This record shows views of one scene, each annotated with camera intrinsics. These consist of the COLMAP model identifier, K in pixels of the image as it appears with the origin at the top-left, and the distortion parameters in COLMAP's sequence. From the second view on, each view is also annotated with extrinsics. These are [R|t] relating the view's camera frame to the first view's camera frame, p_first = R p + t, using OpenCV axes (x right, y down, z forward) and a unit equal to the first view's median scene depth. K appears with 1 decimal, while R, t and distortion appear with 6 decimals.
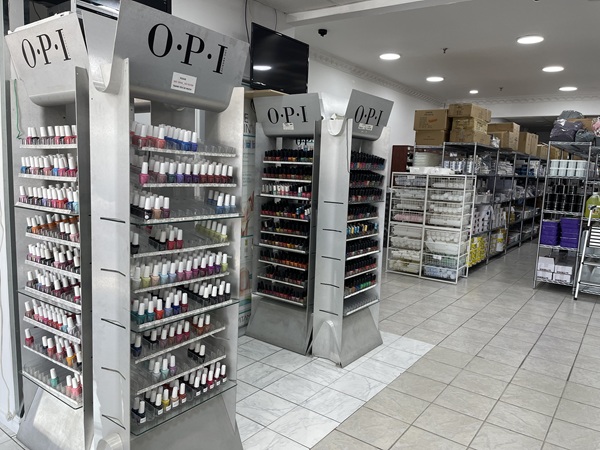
lens RADIAL K [[458.0, 0, 300.3], [0, 458.0, 225.7], [0, 0, 1]] dist [0.022332, -0.042279]
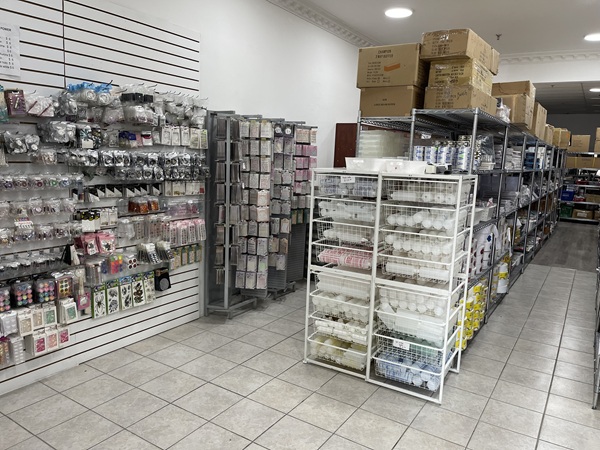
lens RADIAL K [[458.0, 0, 299.8], [0, 458.0, 223.7], [0, 0, 1]] dist [0.022332, -0.042279]
pose [[0.998101, -0.010590, 0.060679, 0.213981], [0.009266, 0.999714, 0.022057, -0.092718], [-0.060895, -0.021453, 0.997914, 0.685311]]
